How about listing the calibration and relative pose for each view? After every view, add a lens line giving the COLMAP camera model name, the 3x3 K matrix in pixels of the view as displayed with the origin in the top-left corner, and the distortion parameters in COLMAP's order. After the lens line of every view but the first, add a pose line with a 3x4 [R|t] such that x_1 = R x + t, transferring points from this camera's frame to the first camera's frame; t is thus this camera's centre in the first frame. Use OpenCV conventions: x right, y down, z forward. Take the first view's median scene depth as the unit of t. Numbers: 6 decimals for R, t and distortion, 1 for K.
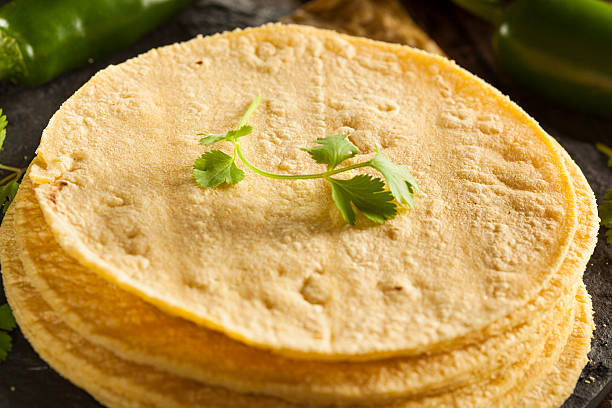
lens RADIAL K [[2357.9, 0, 306.0], [0, 2357.9, 204.0], [0, 0, 1]] dist [0.016454, 1.096424]
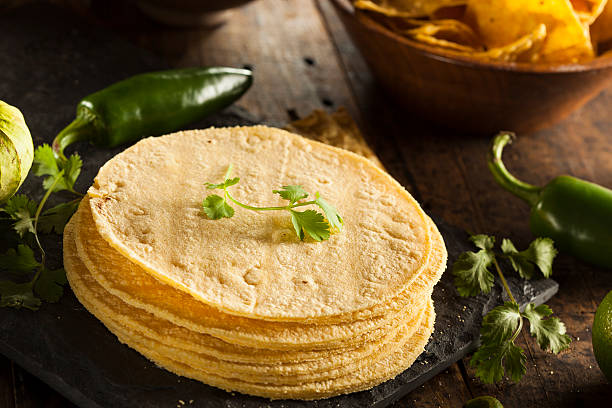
lens RADIAL K [[2264.3, 0, 305.3], [0, 2264.3, 177.6], [0, 0, 1]] dist [0.034149, 0.459075]
pose [[0.991480, 0.114872, -0.061422, 0.122430], [-0.120560, 0.987785, -0.098725, 0.113144], [0.049330, 0.105289, 0.993217, -0.517956]]
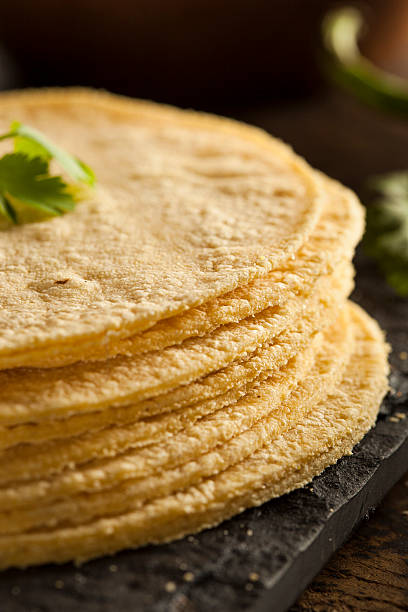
lens RADIAL K [[2728.6, 0, 204.0], [0, 2728.6, 306.0], [0, 0, 1]] dist [-0.130376, 2.790414]
pose [[0.980322, -0.167764, 0.104034, -0.000636], [0.190132, 0.944163, -0.269082, 0.236216], [-0.053082, 0.283567, 0.957482, 0.305001]]
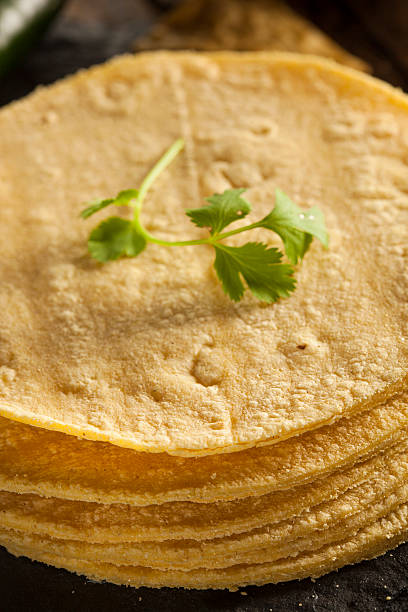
lens RADIAL K [[2461.0, 0, 204.0], [0, 2461.0, 306.0], [0, 0, 1]] dist [-0.122037, 4.177248]
pose [[0.979982, -0.190604, -0.057490, 0.057625], [0.194020, 0.979087, 0.061189, -0.040504], [0.044625, -0.071118, 0.996469, 0.096741]]
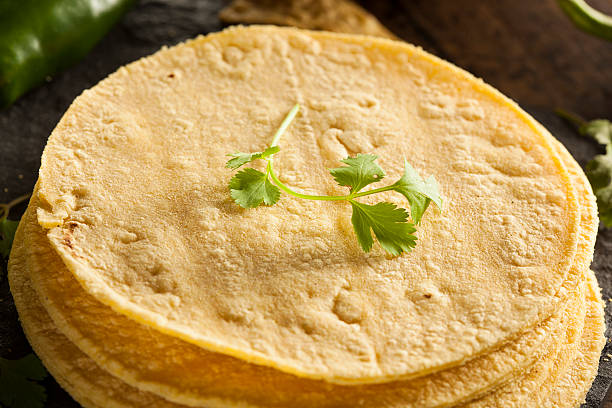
lens RADIAL K [[2357.9, 0, 306.0], [0, 2357.9, 204.0], [0, 0, 1]] dist [0.016454, 1.096424]
pose [[0.986436, -0.109264, 0.122500, -0.128644], [0.100948, 0.992270, 0.072173, -0.079809], [-0.129439, -0.058828, 0.989841, 0.010472]]
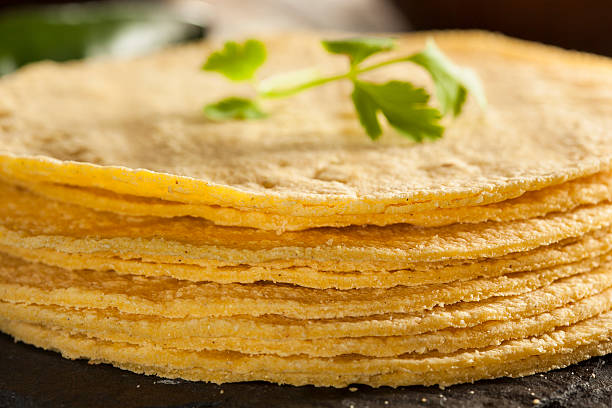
lens RADIAL K [[2728.6, 0, 306.0], [0, 2728.6, 204.0], [0, 0, 1]] dist [-0.130376, 2.790414]
pose [[0.994388, -0.105773, -0.002077, -0.003149], [0.097830, 0.926831, -0.362509, 0.336398], [0.040268, 0.360271, 0.931978, 0.224351]]
